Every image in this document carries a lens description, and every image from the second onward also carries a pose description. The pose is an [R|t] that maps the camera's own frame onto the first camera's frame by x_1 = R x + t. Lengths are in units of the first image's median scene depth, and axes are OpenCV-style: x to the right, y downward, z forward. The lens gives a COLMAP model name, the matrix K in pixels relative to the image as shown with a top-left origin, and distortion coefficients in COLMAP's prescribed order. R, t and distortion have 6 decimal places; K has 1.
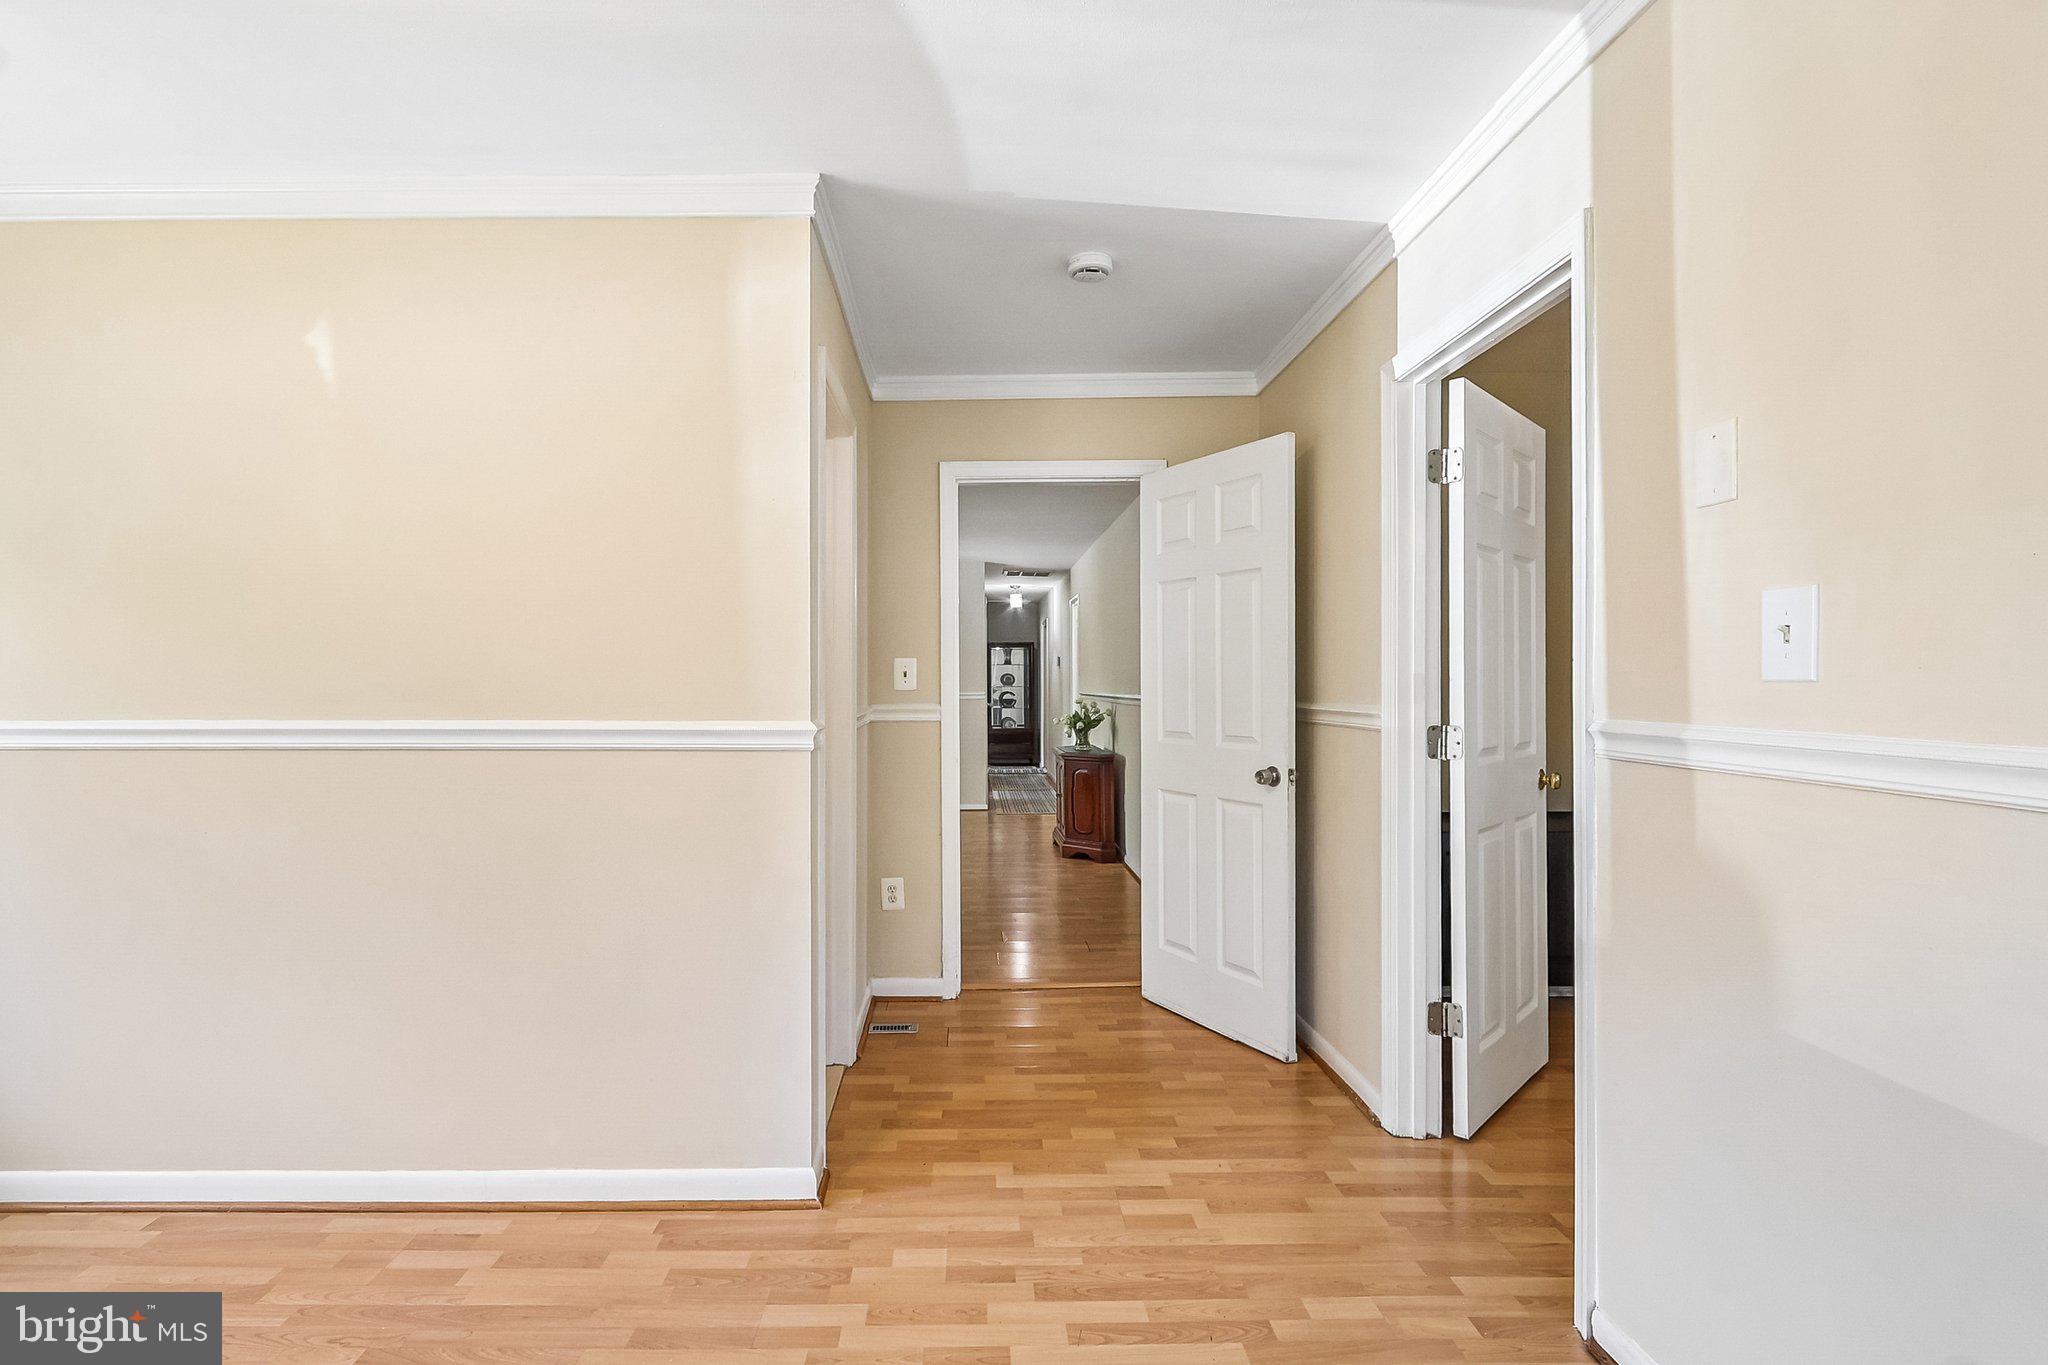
lens RADIAL K [[943.0, 0, 983.9], [0, 943.0, 681.1], [0, 0, 1]] dist [0.002608, -0.001775]
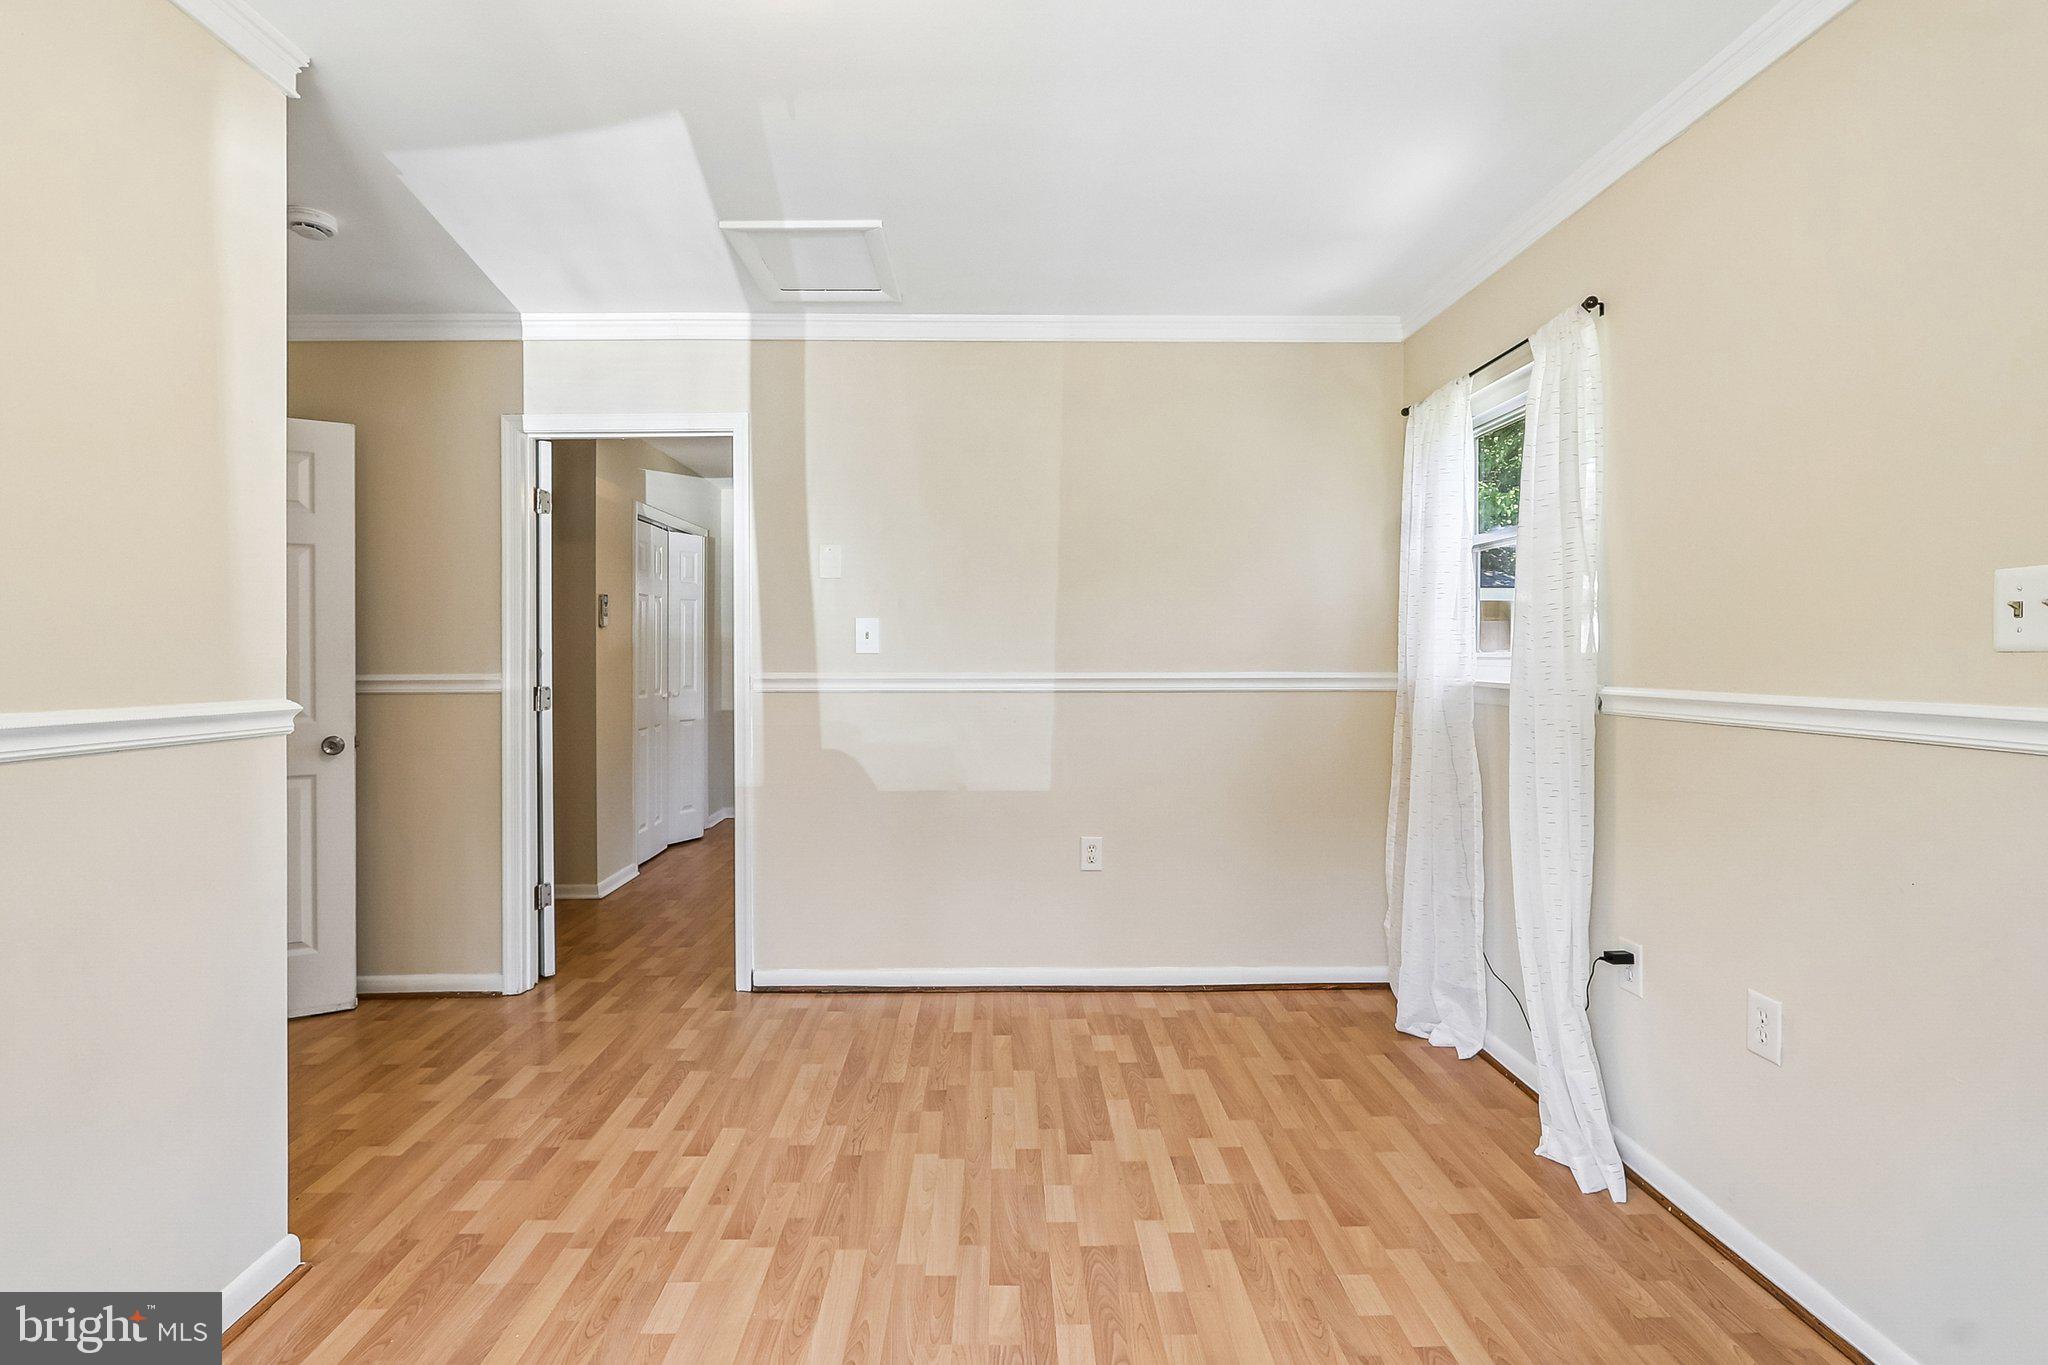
lens RADIAL K [[943.0, 0, 1007.5], [0, 943.0, 676.6], [0, 0, 1]] dist [0.002608, -0.001775]
pose [[0.010667, -0.021239, 0.999718, -1.025382], [0.002192, 0.999772, 0.021217, 0.005189], [-0.999941, 0.001965, 0.010711, 0.341151]]
